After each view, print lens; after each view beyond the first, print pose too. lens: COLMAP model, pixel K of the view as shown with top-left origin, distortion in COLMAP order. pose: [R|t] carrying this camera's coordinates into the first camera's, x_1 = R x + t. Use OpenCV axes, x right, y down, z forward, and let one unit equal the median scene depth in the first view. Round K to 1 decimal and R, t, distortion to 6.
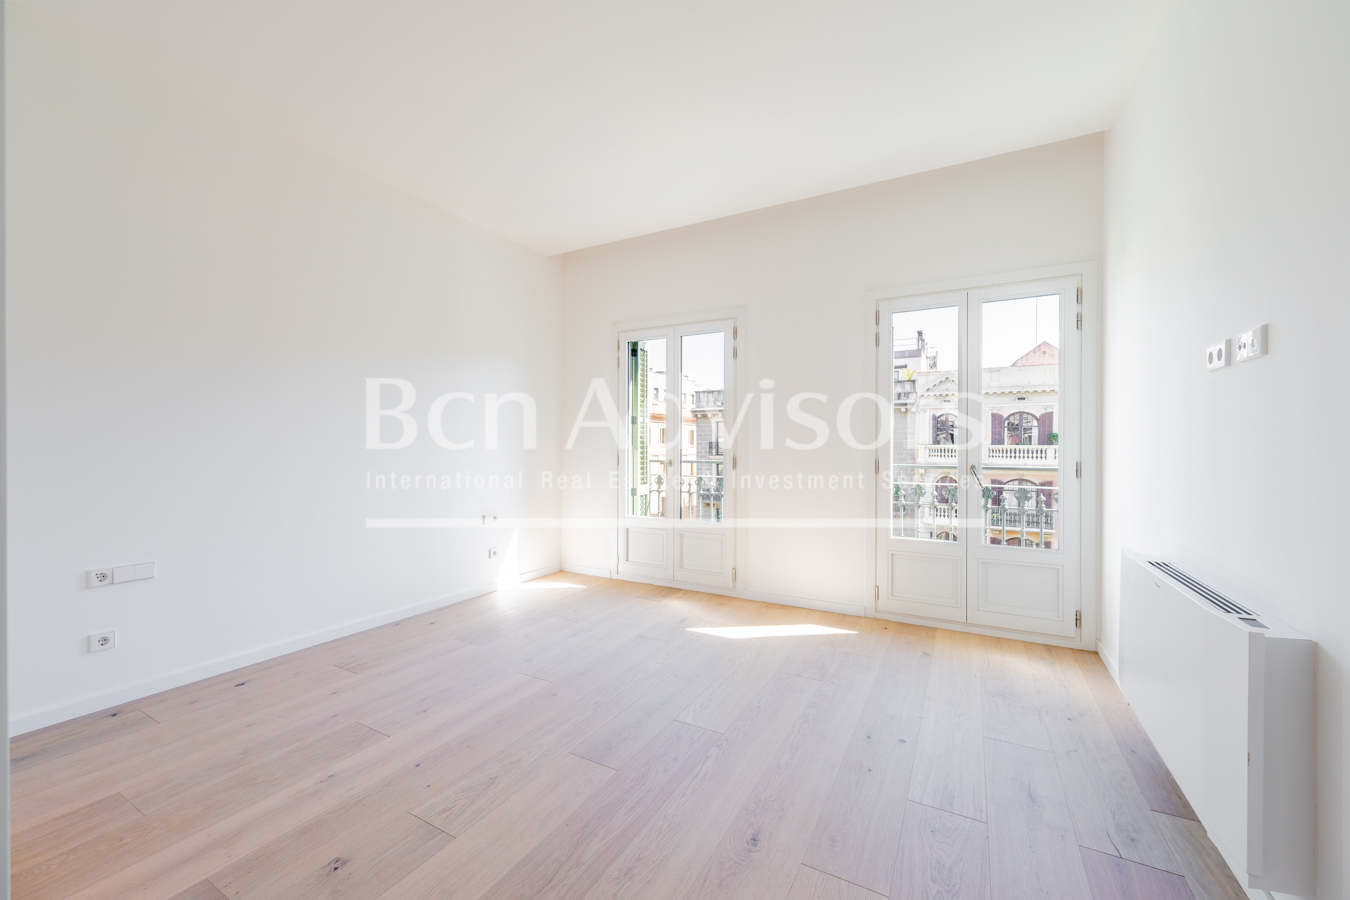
lens RADIAL K [[533.4, 0, 670.3], [0, 533.4, 447.7], [0, 0, 1]] dist [0.000183, 0.000613]
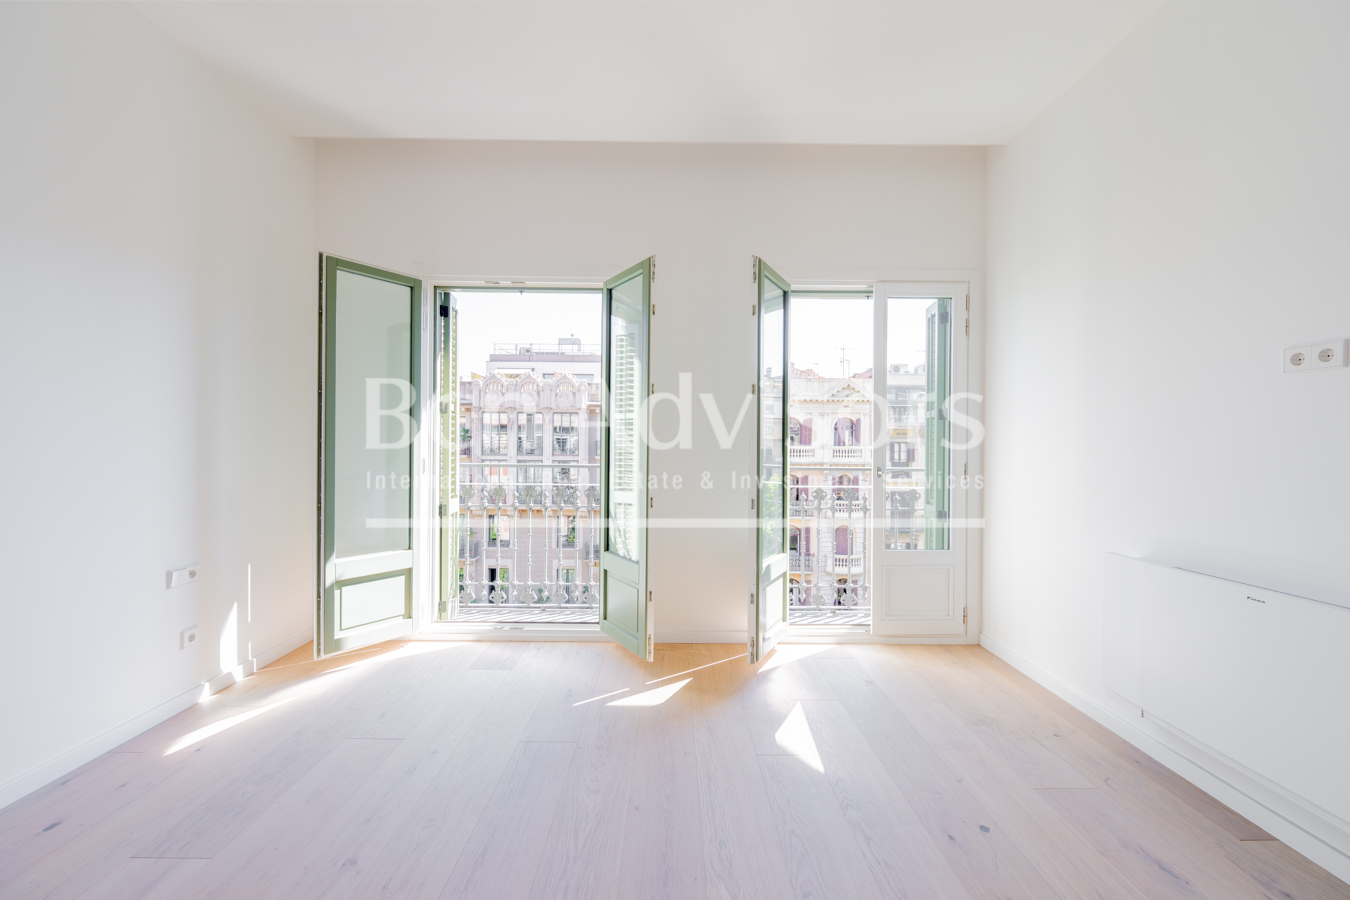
lens RADIAL K [[533.4, 0, 671.8], [0, 533.4, 451.0], [0, 0, 1]] dist [0.000183, 0.000613]
pose [[0.872956, 0.000746, 0.487799, -0.231707], [-0.002123, 0.999995, 0.002270, 0.004041], [-0.487795, -0.003017, 0.872953, 0.385075]]
